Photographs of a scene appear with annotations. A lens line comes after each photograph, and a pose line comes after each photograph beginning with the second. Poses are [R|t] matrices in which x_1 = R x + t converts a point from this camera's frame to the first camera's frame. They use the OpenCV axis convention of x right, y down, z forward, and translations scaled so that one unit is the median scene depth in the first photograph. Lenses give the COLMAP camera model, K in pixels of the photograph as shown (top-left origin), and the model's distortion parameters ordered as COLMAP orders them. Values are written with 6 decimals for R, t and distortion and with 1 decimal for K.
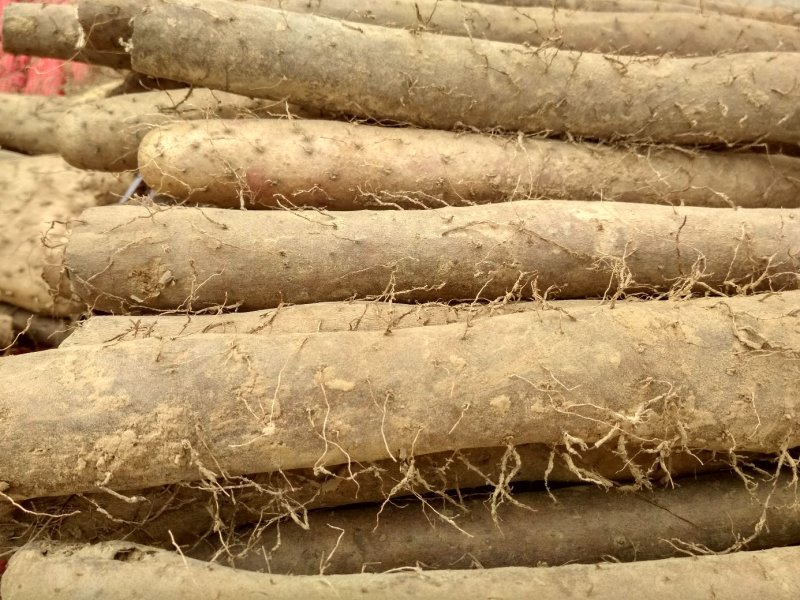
lens RADIAL K [[719.5, 0, 400.0], [0, 719.5, 300.0], [0, 0, 1]] dist [0.094445, -0.224837]
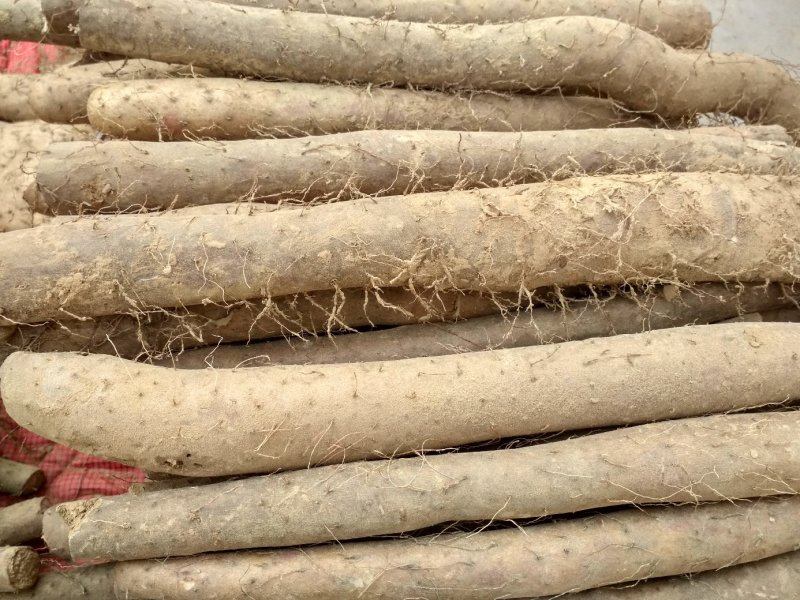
lens RADIAL K [[720.4, 0, 404.5], [0, 720.4, 295.0], [0, 0, 1]] dist [0.089024, -0.200482]
pose [[0.999304, -0.036111, 0.009357, 0.229068], [0.035879, 0.999072, 0.023840, 0.153937], [-0.010209, -0.023487, 0.999672, -0.423352]]
